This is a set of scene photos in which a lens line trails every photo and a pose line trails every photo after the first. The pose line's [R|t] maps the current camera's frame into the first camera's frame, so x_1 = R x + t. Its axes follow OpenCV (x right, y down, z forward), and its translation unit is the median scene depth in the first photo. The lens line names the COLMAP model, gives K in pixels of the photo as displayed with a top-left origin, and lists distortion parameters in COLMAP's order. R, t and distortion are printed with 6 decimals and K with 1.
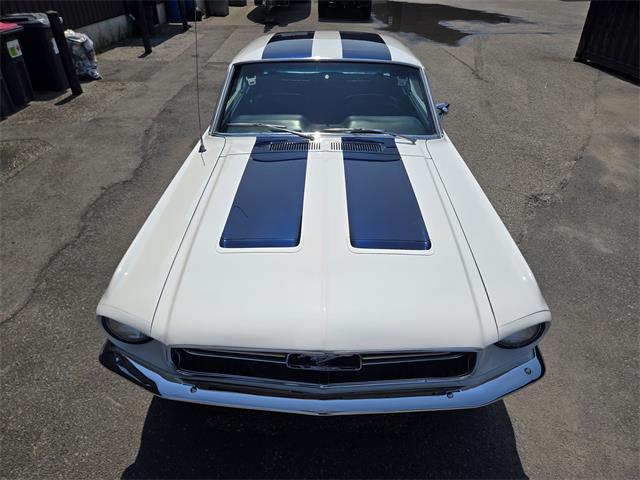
lens RADIAL K [[430.4, 0, 326.5], [0, 430.4, 240.8], [0, 0, 1]] dist [0.057471, -0.048903]
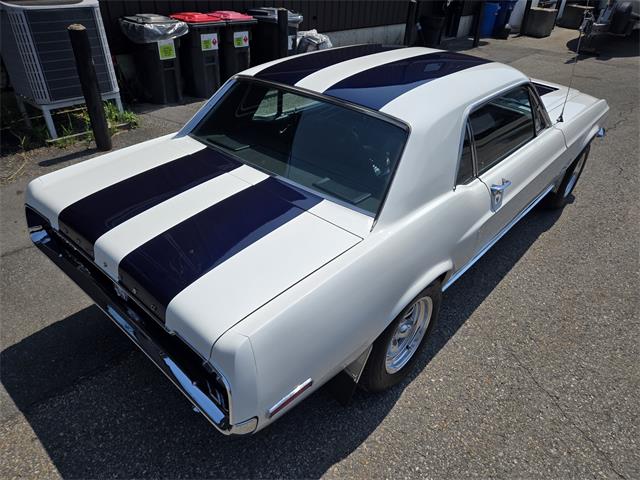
lens RADIAL K [[430.4, 0, 323.3], [0, 430.4, 239.9], [0, 0, 1]] dist [0.057471, -0.048903]
pose [[0.739711, 0.390505, -0.548027, 0.165316], [-0.403280, 0.909201, 0.103528, -0.155062], [0.538695, 0.144428, 0.830029, 0.250993]]
